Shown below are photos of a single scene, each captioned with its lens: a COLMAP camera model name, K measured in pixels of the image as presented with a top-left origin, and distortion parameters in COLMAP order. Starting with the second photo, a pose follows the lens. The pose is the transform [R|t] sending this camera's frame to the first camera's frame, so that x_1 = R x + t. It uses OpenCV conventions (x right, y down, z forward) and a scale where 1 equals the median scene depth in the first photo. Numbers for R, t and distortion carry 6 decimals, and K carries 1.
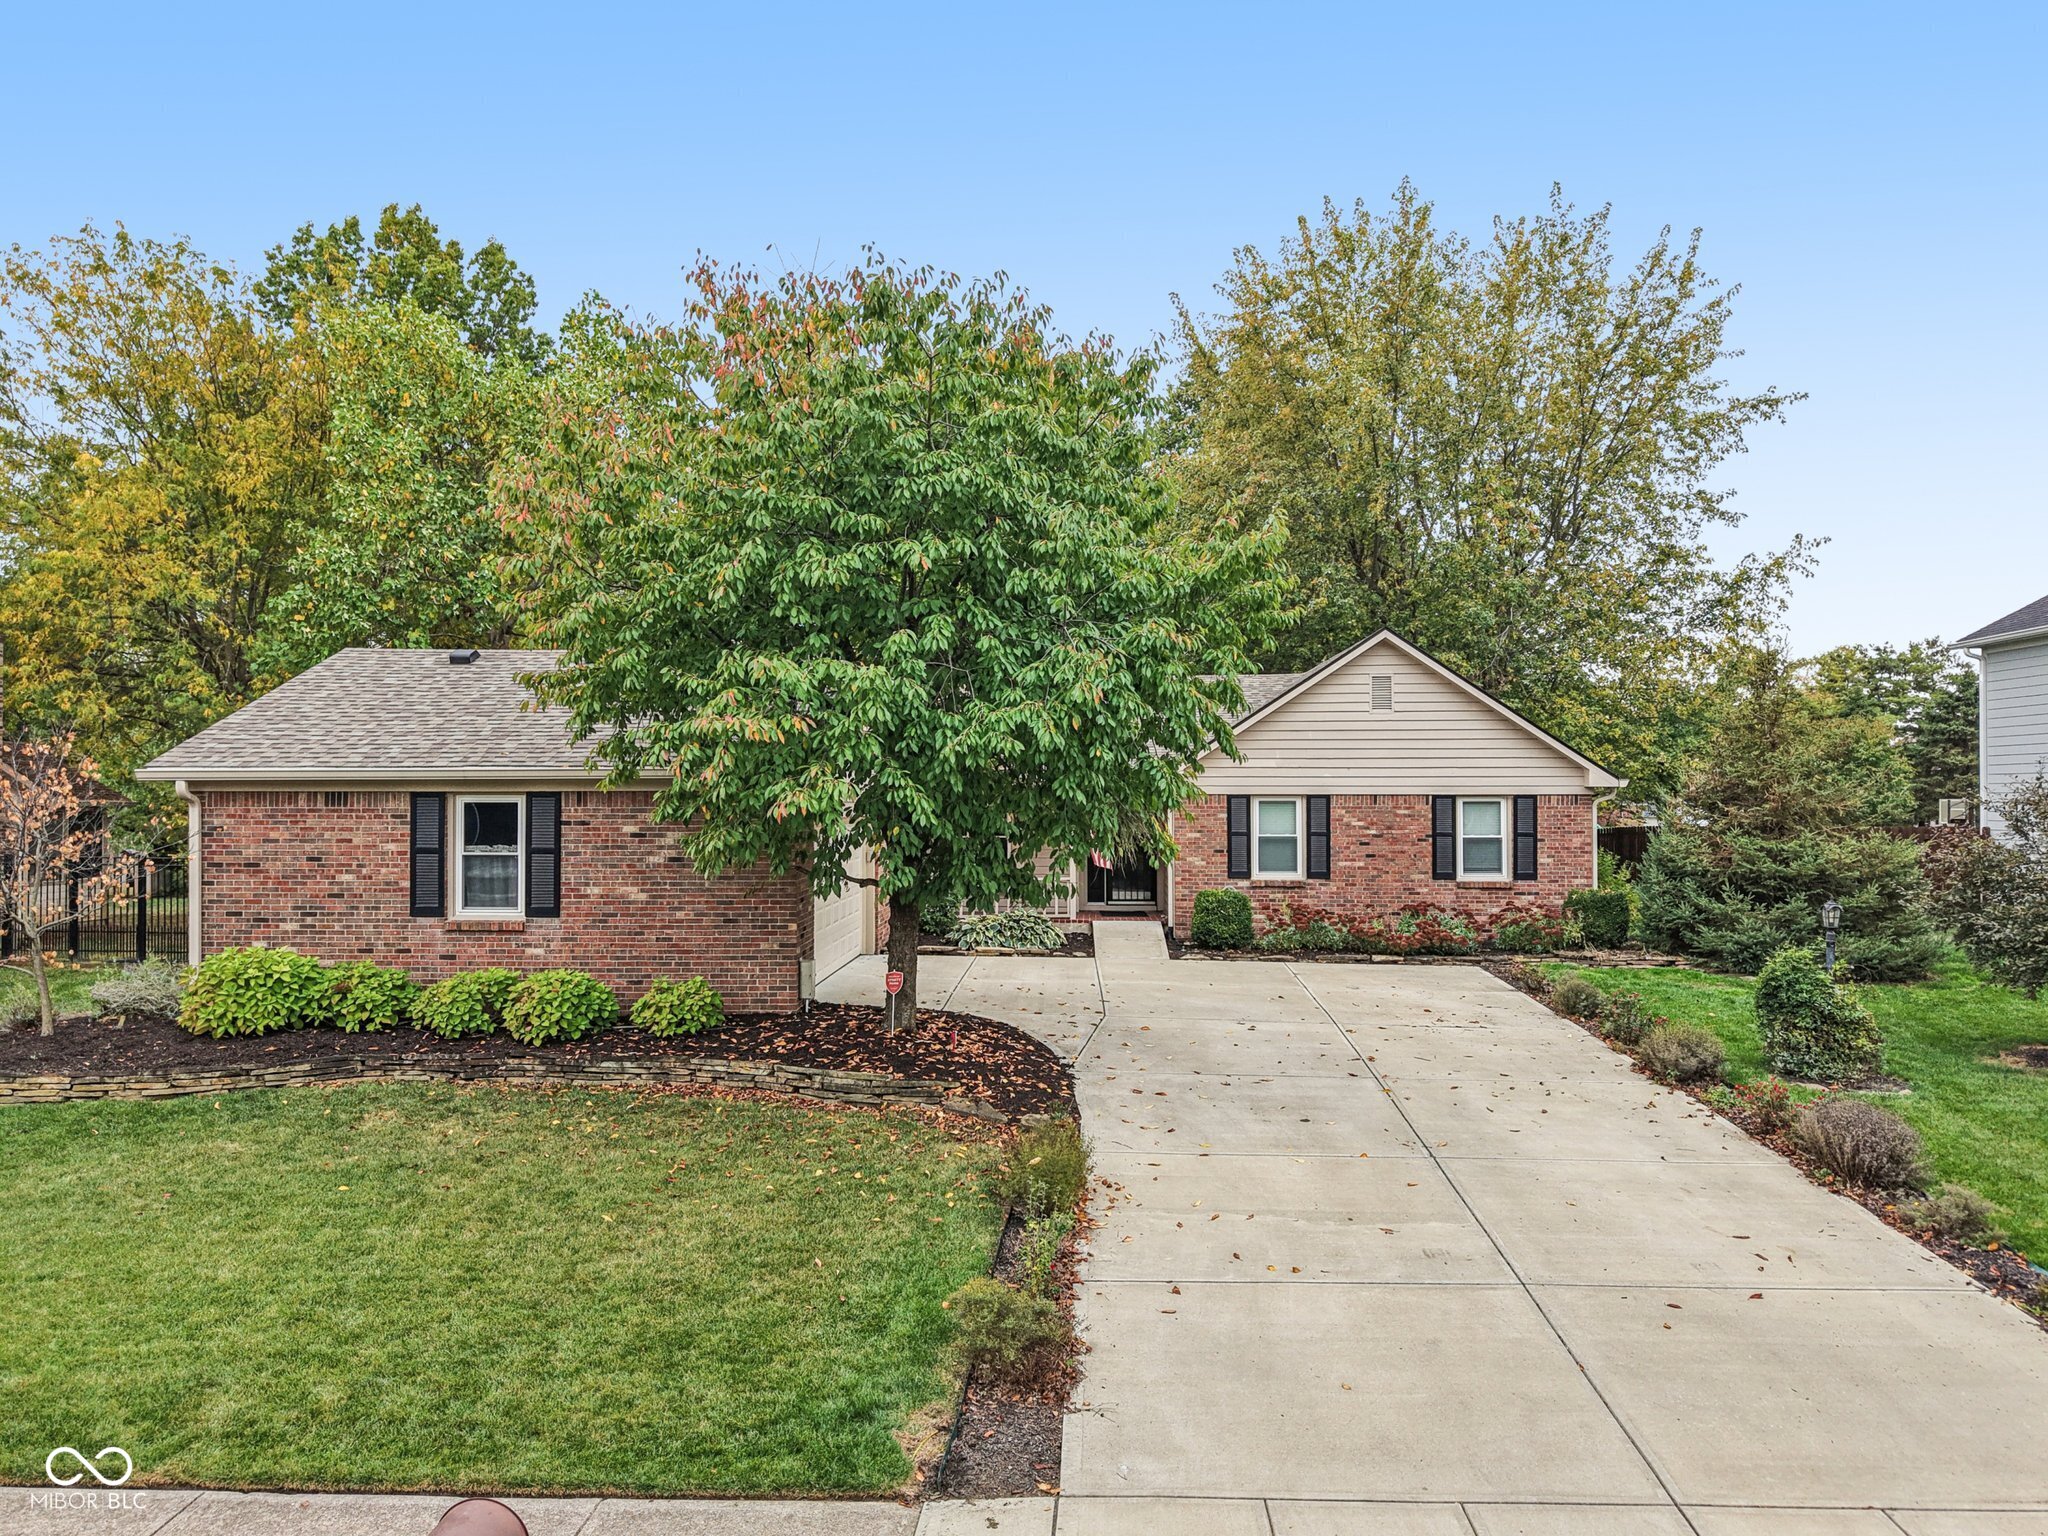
lens RADIAL K [[1390.7, 0, 1028.1], [0, 1390.7, 742.3], [0, 0, 1]] dist [0.028580, -0.030423]
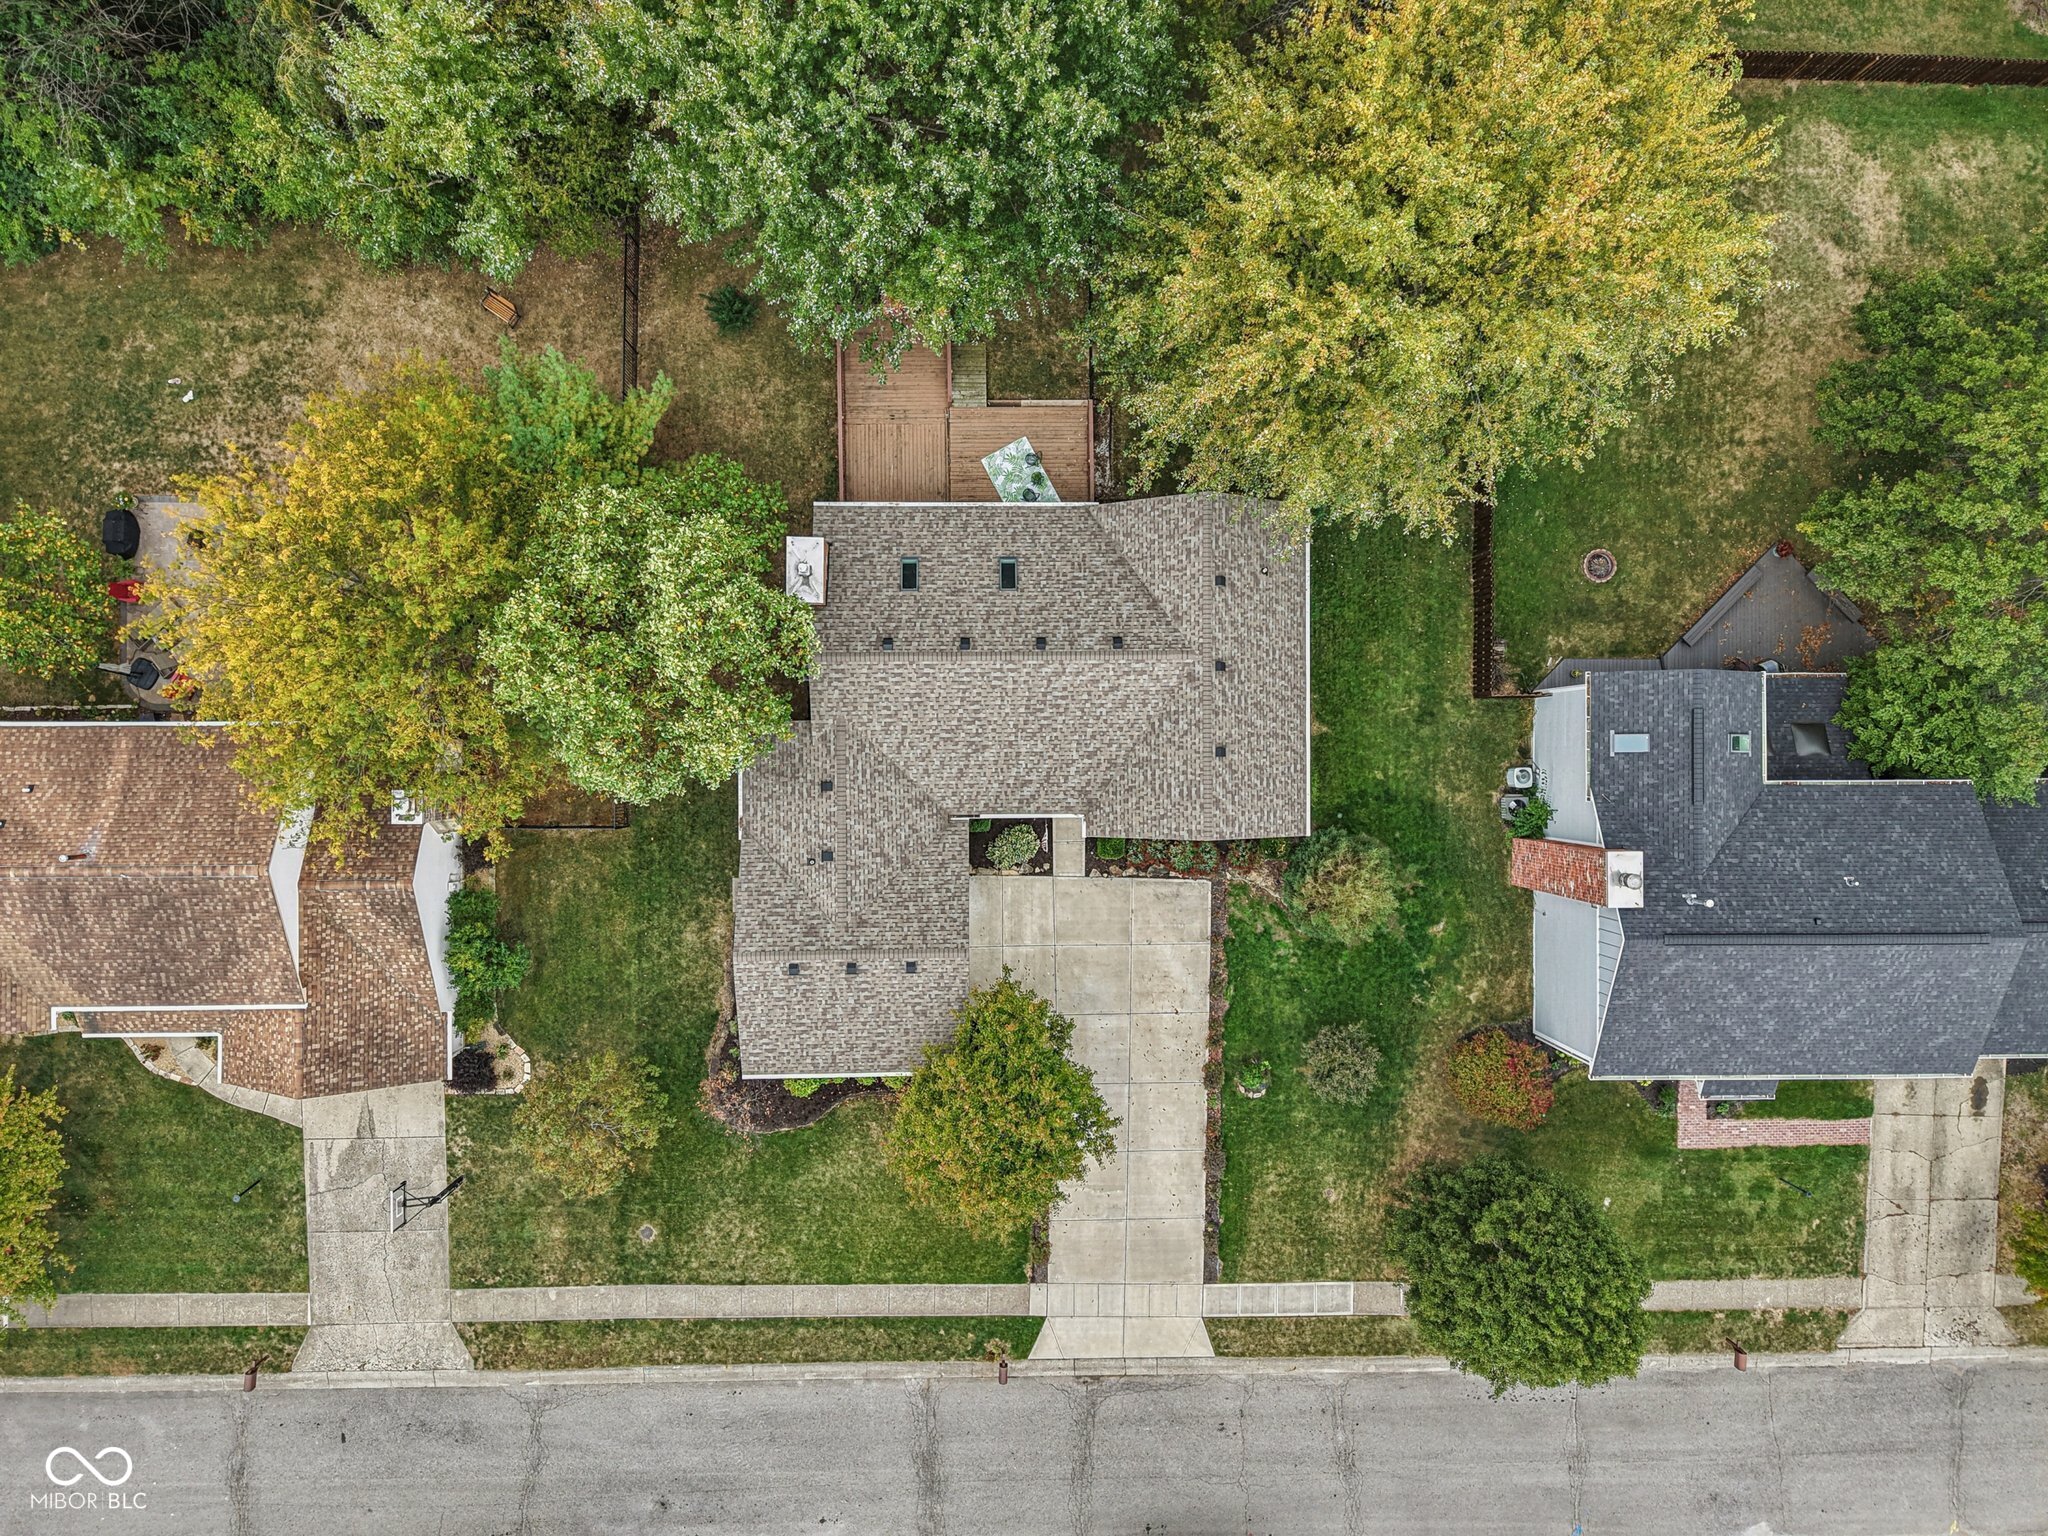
lens RADIAL K [[1367.2, 0, 1024.6], [0, 1367.2, 755.5], [0, 0, 1]] dist [0.030041, -0.028746]
pose [[0.998169, -0.050548, 0.033234, -0.059957], [-0.035425, -0.043098, 0.998443, -1.961446], [-0.049037, -0.997791, -0.044810, 1.205967]]
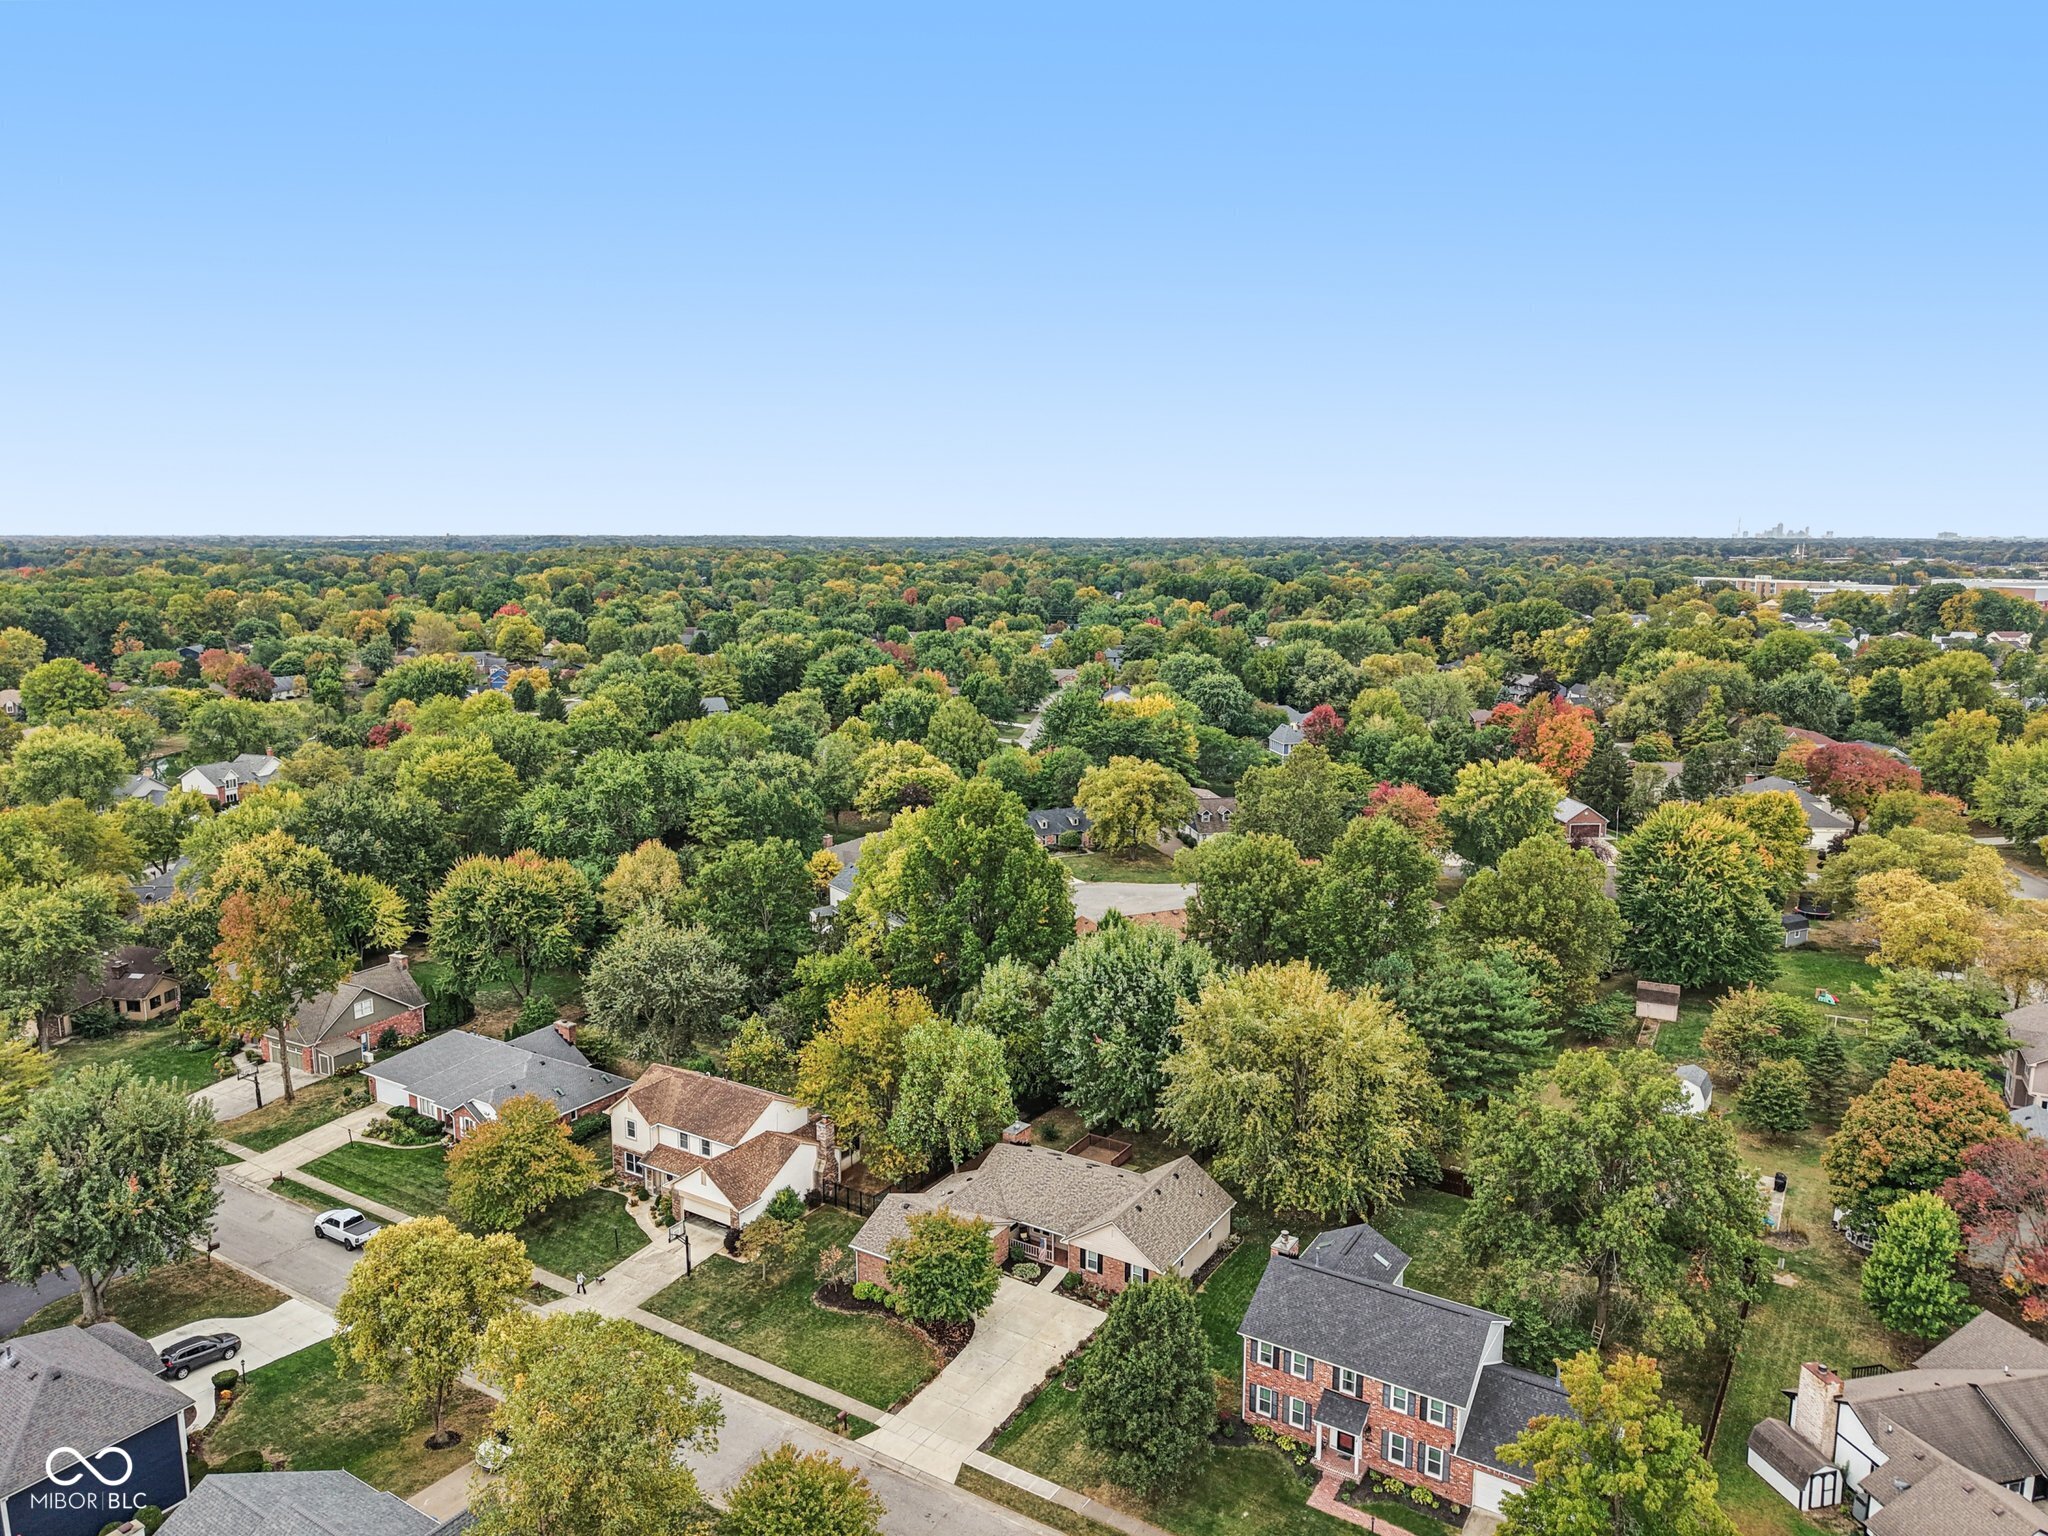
lens RADIAL K [[1390.7, 0, 1028.1], [0, 1390.7, 742.3], [0, 0, 1]] dist [0.028580, -0.030423]
pose [[0.867715, 0.075868, -0.491238, 1.862389], [0.018674, 0.982609, 0.184743, -2.116402], [0.496711, -0.169478, 0.851208, -2.214004]]
